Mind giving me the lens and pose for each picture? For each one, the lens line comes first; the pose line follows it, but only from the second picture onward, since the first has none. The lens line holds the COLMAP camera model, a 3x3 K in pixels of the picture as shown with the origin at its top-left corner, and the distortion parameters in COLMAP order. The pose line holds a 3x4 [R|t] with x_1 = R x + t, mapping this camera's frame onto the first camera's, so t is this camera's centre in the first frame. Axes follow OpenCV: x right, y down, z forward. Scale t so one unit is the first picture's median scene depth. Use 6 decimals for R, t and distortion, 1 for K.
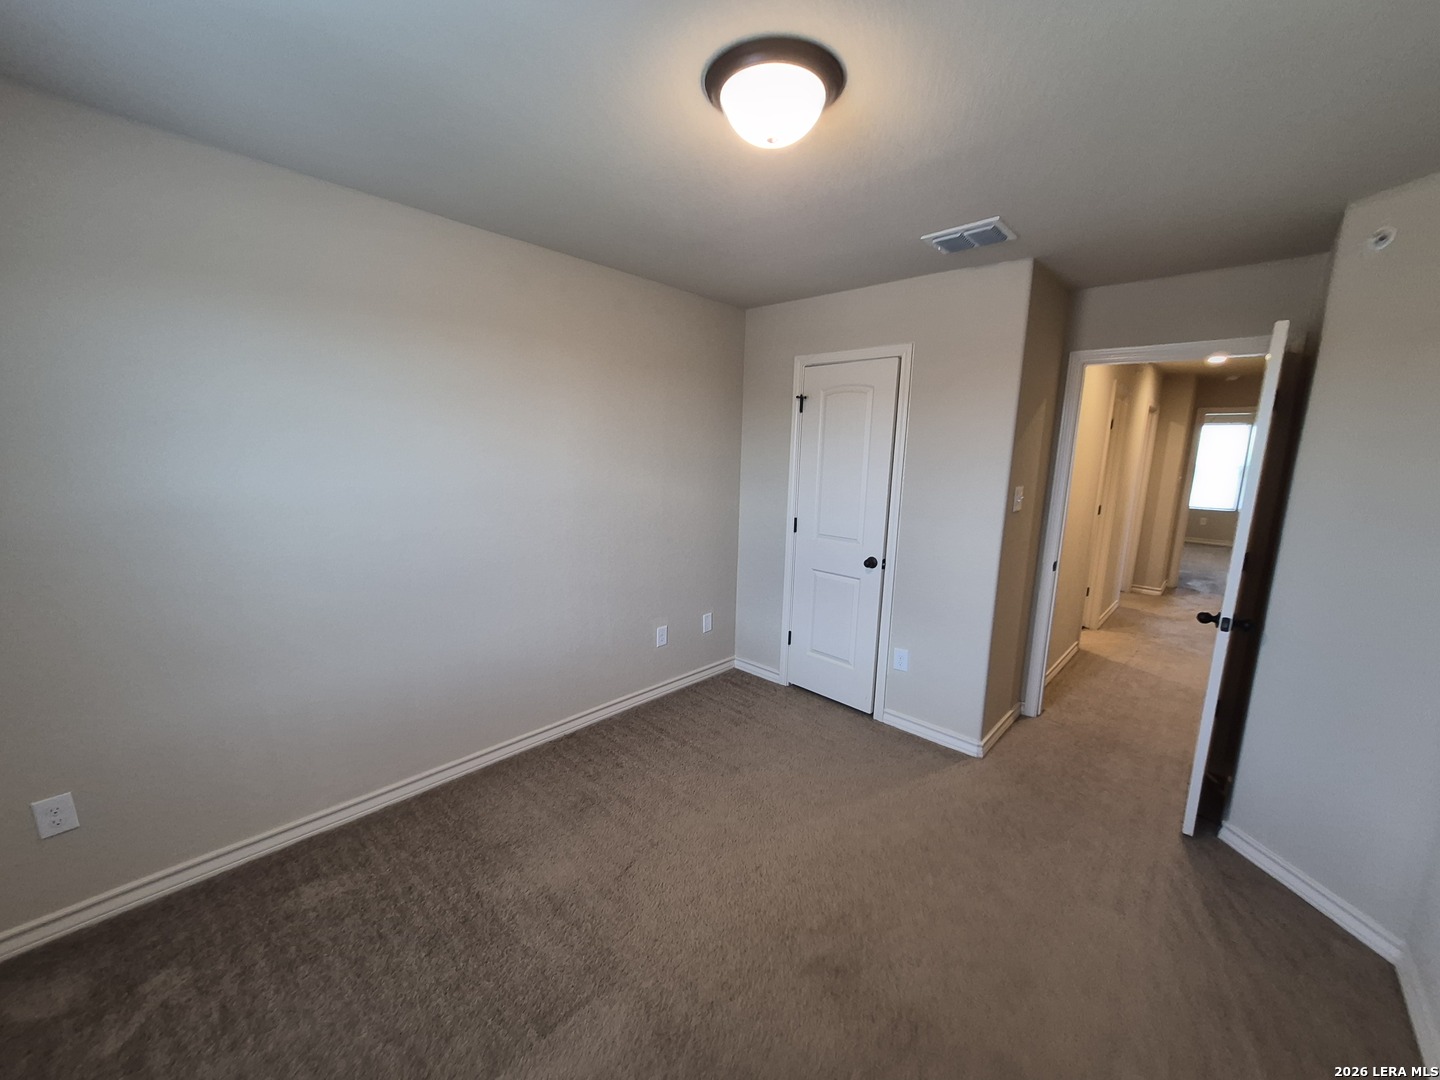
lens RADIAL K [[567.9, 0, 712.0], [0, 567.9, 546.0], [0, 0, 1]] dist [0.005632, 0.000449]
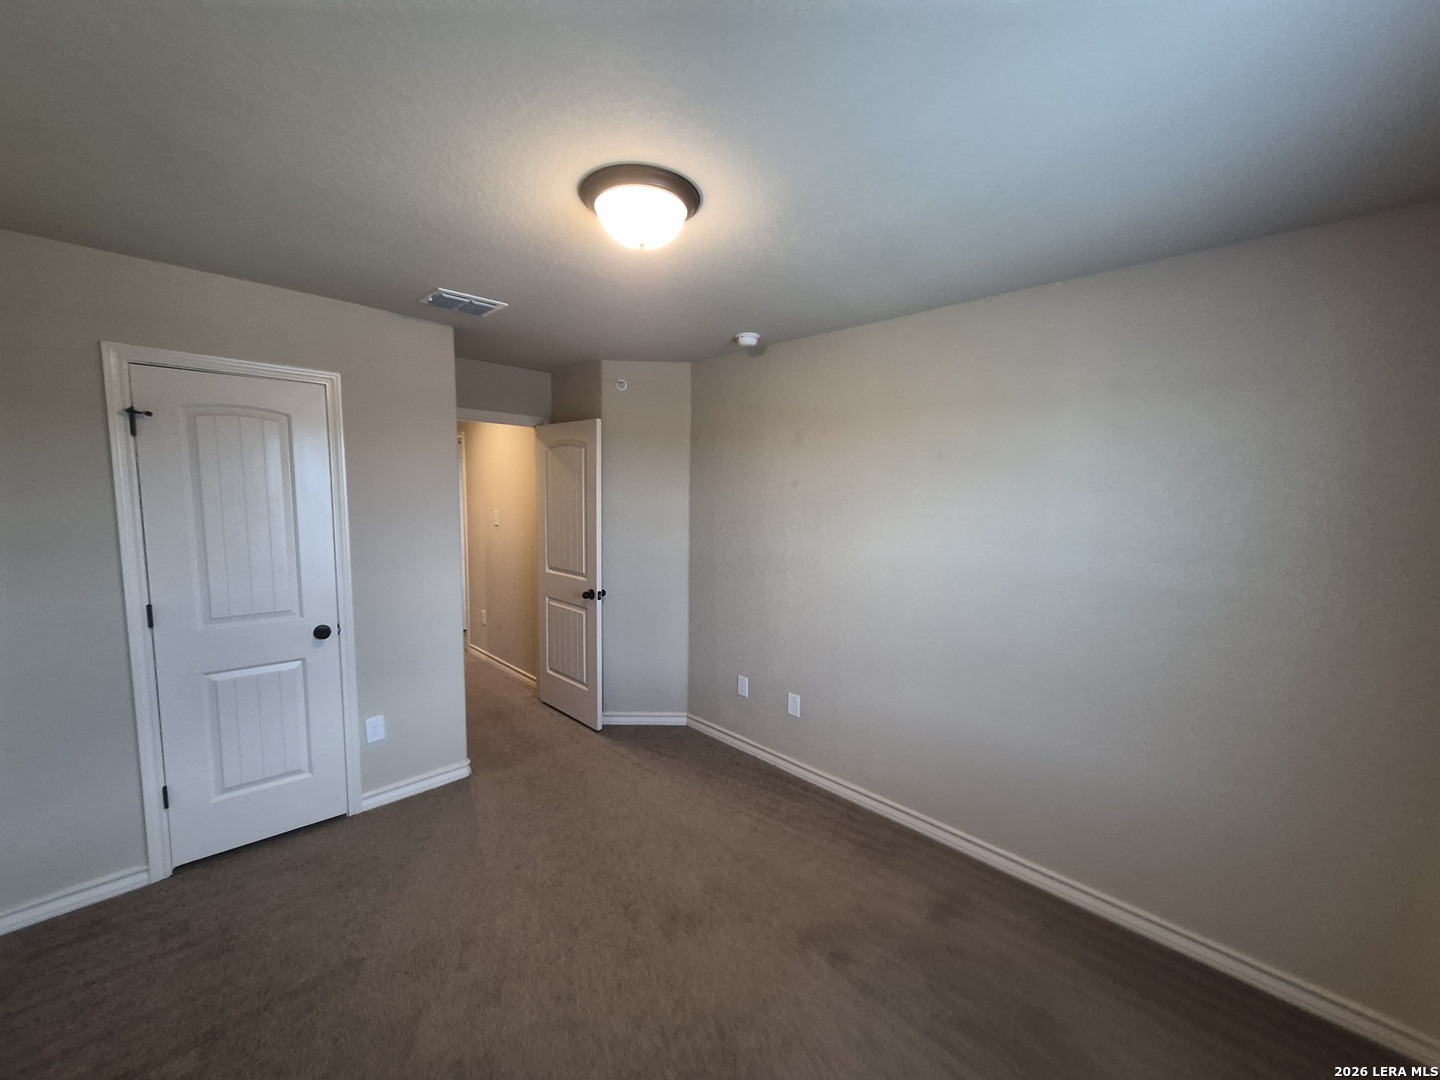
lens RADIAL K [[567.9, 0, 712.0], [0, 567.9, 546.0], [0, 0, 1]] dist [0.005632, 0.000449]
pose [[0.036644, -0.125644, 0.991398, -0.487585], [0.151741, 0.981261, 0.118750, -0.103681], [-0.987741, 0.146085, 0.055023, 0.391546]]
